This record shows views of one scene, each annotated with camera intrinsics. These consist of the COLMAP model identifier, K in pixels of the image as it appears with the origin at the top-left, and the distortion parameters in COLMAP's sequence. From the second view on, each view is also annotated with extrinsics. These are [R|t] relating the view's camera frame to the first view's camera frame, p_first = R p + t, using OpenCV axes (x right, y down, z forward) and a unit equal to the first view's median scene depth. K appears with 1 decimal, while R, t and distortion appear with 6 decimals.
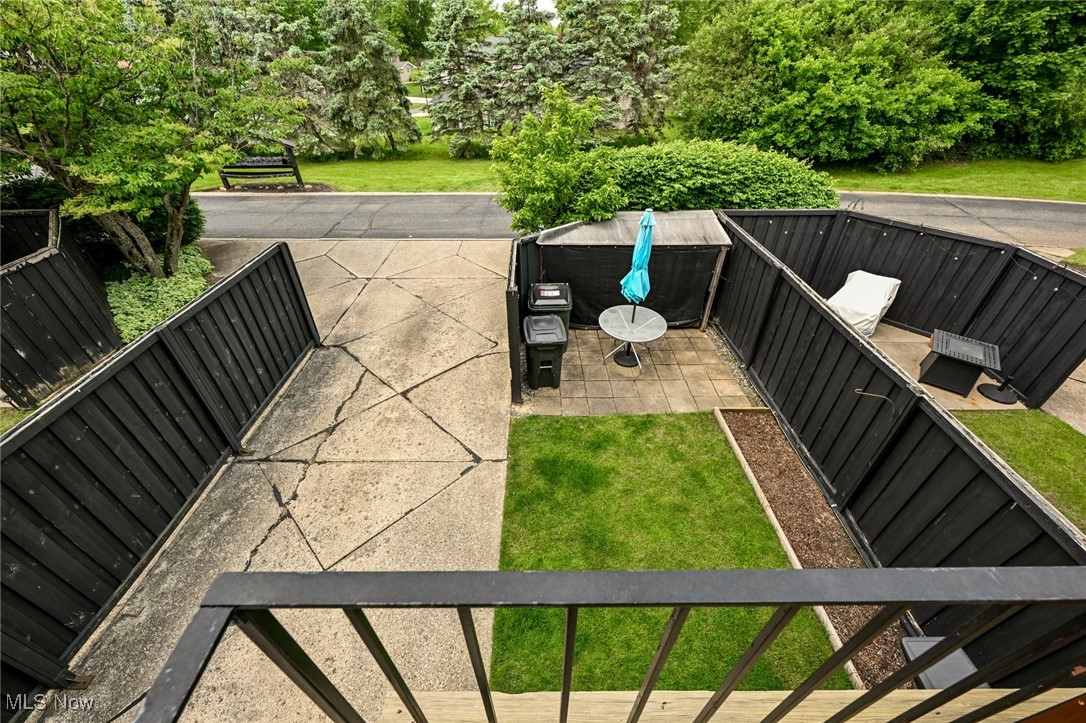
lens RADIAL K [[429.5, 0, 543.0], [0, 429.5, 361.5], [0, 0, 1]] dist [0.002367, 0.000117]
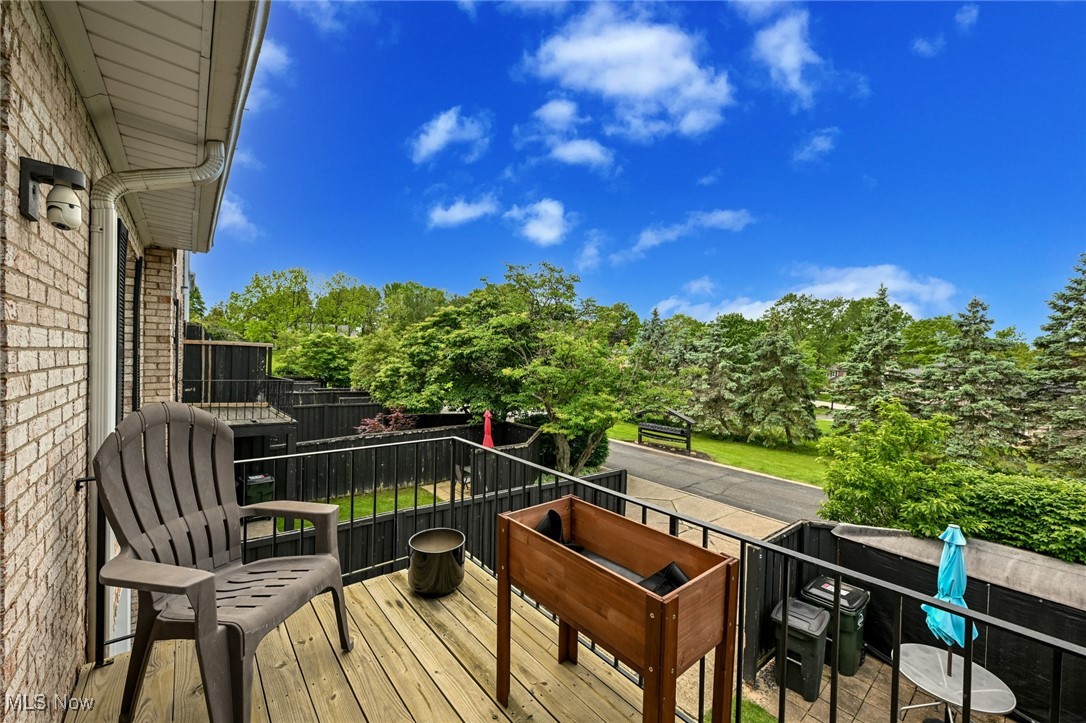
lens RADIAL K [[429.5, 0, 543.0], [0, 429.5, 361.5], [0, 0, 1]] dist [0.002367, 0.000117]
pose [[0.633117, 0.036319, -0.773203, 0.292868], [-0.485366, 0.796755, -0.360003, 0.078352], [0.602978, 0.603211, 0.522067, -0.125706]]
